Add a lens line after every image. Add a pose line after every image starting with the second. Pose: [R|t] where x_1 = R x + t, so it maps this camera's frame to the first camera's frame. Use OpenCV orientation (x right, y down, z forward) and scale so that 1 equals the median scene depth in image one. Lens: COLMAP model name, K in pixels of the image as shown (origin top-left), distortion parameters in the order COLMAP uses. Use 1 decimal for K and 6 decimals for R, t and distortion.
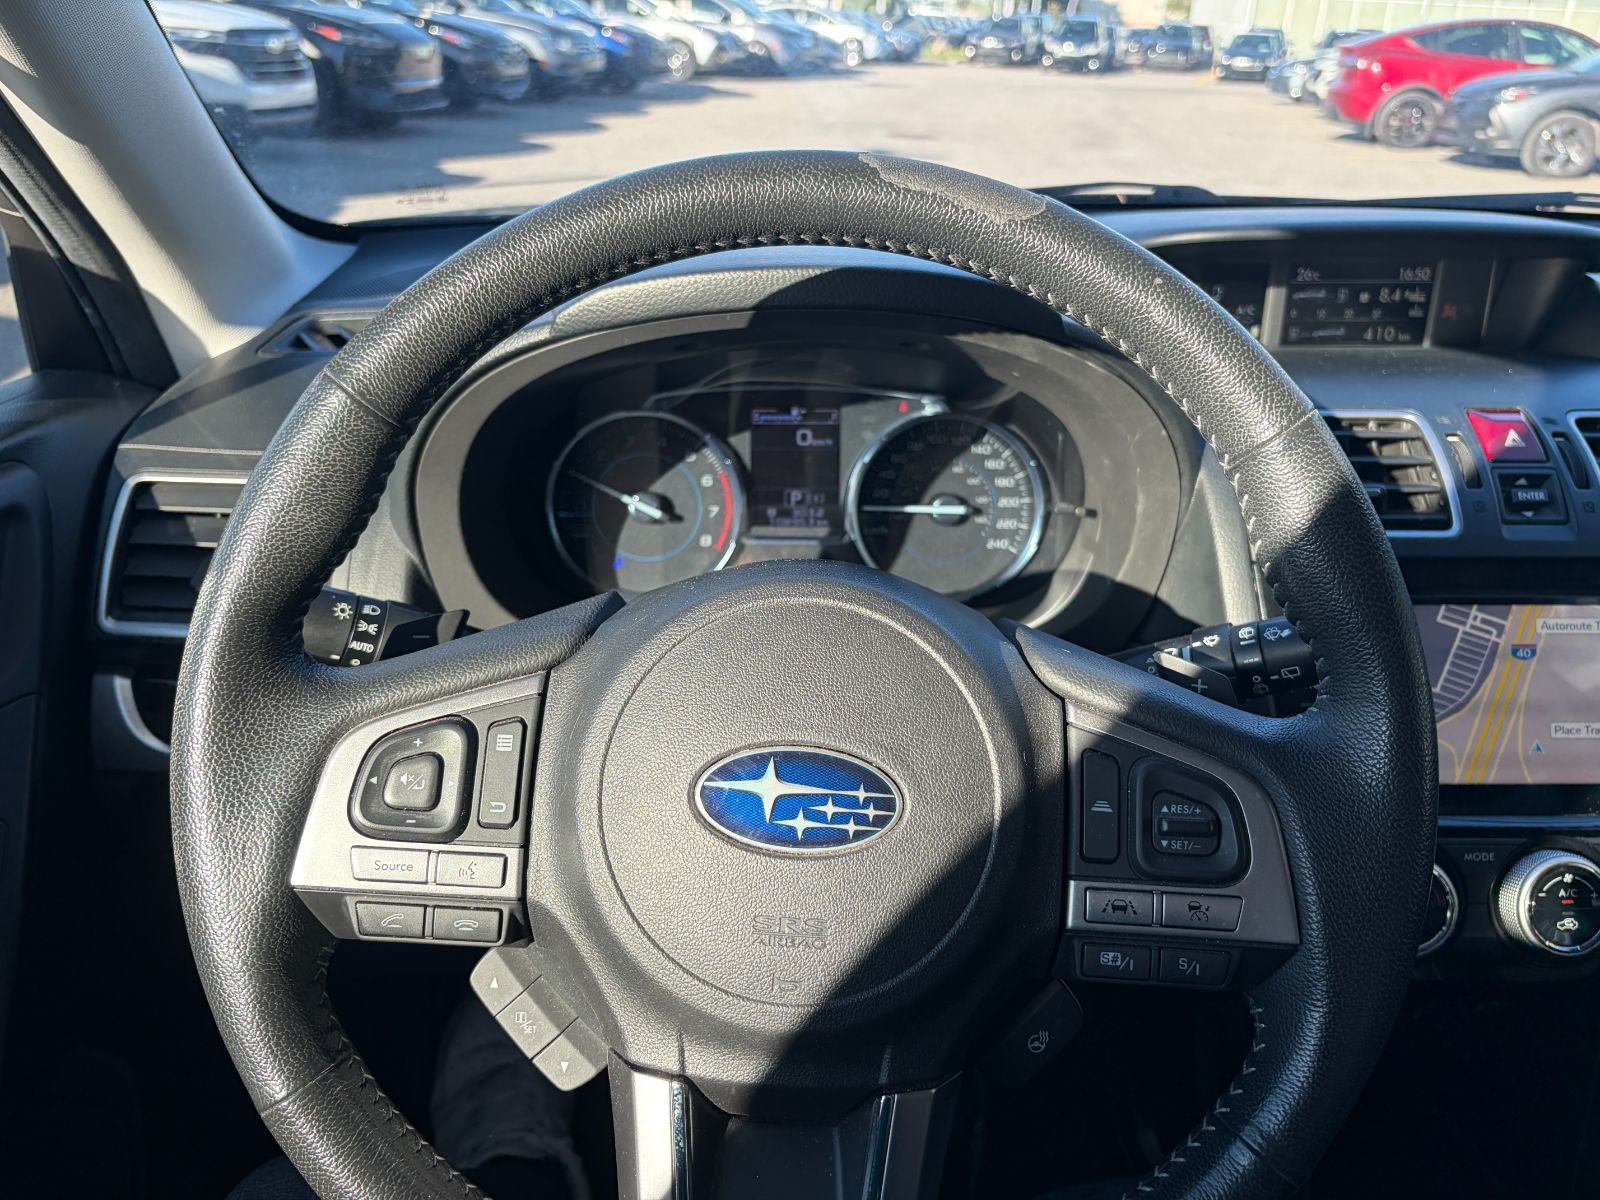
lens RADIAL K [[1300.3, 0, 801.7], [0, 1300.3, 581.1], [0, 0, 1]] dist [0.011886, 0.006261]
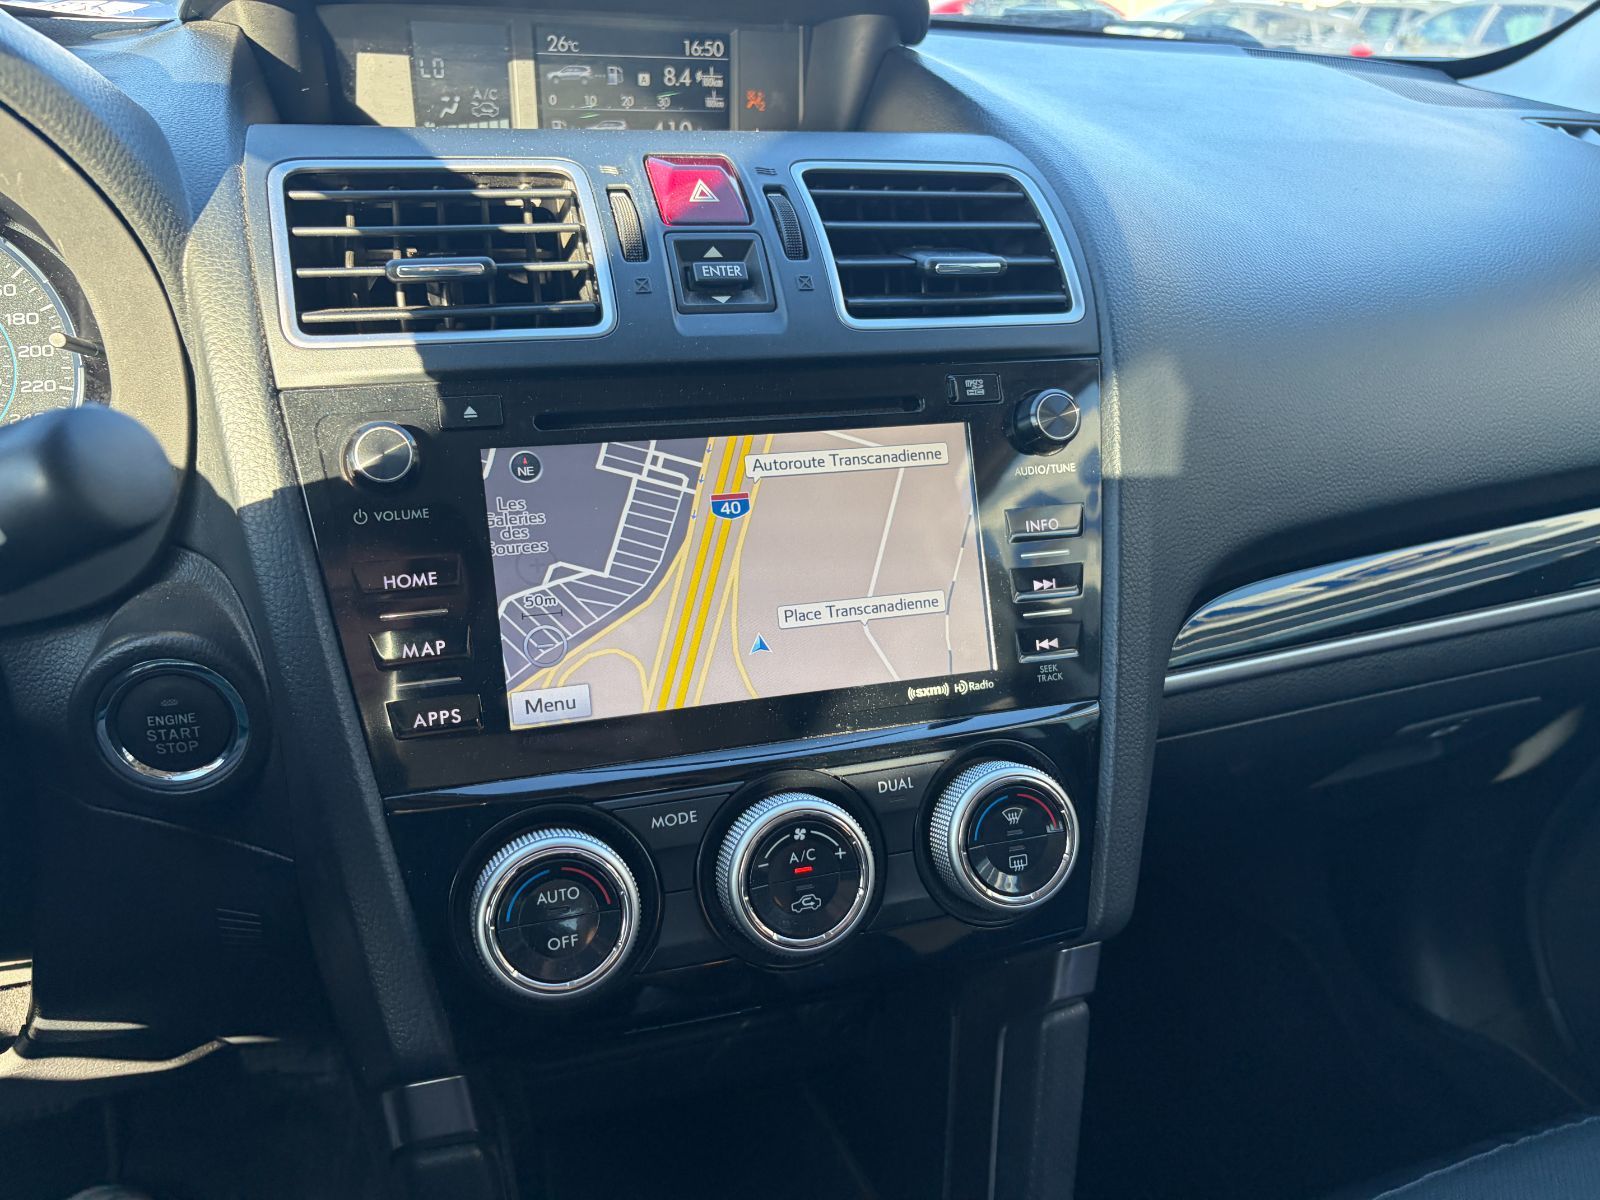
lens RADIAL K [[1300.3, 0, 796.0], [0, 1300.3, 604.7], [0, 0, 1]] dist [0.003939, -0.007894]
pose [[0.956021, -0.097855, 0.276492, 0.393543], [0.084794, 0.994660, 0.058836, 0.067921], [-0.280773, -0.032803, 0.959214, 0.345670]]
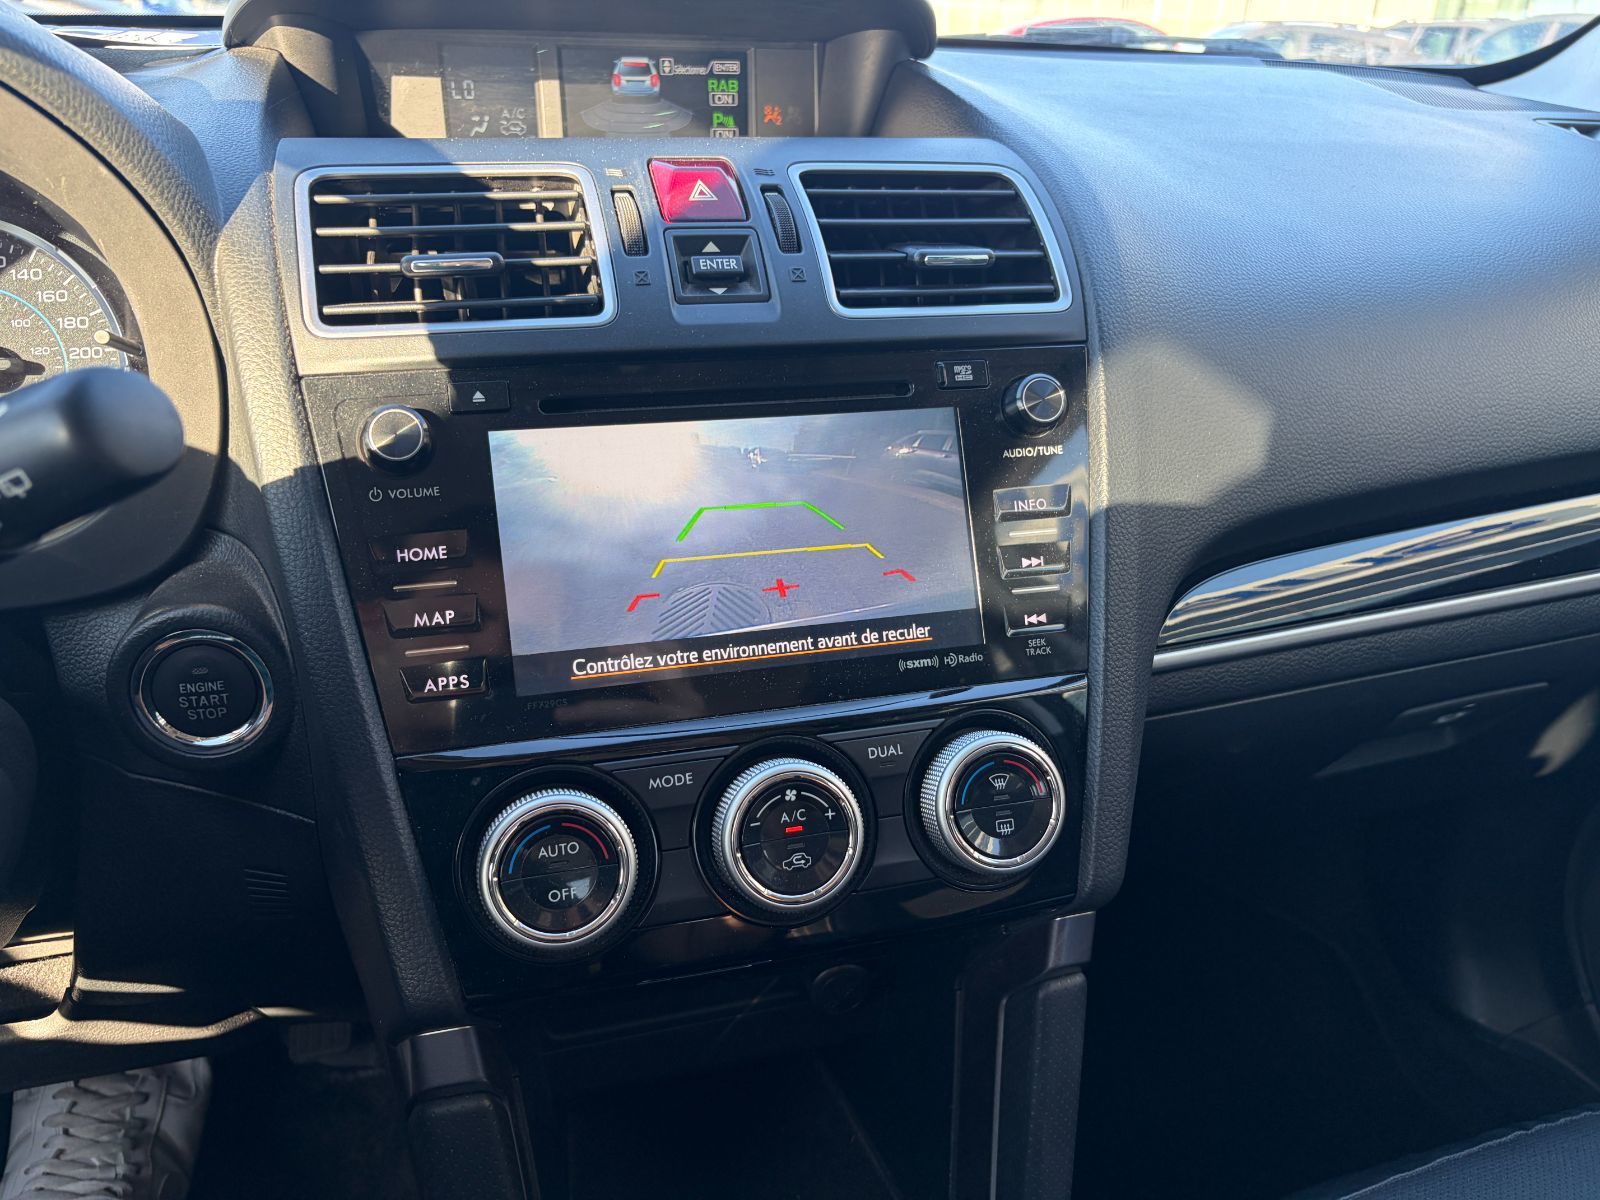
lens RADIAL K [[1298.3, 0, 800.0], [0, 1298.3, 600.0], [0, 0, 1]] dist [0.005221, -0.005981]
pose [[0.965759, -0.096197, 0.240948, 0.413871], [0.091440, 0.995332, 0.030872, 0.096828], [-0.242793, -0.007782, 0.970047, 0.307562]]
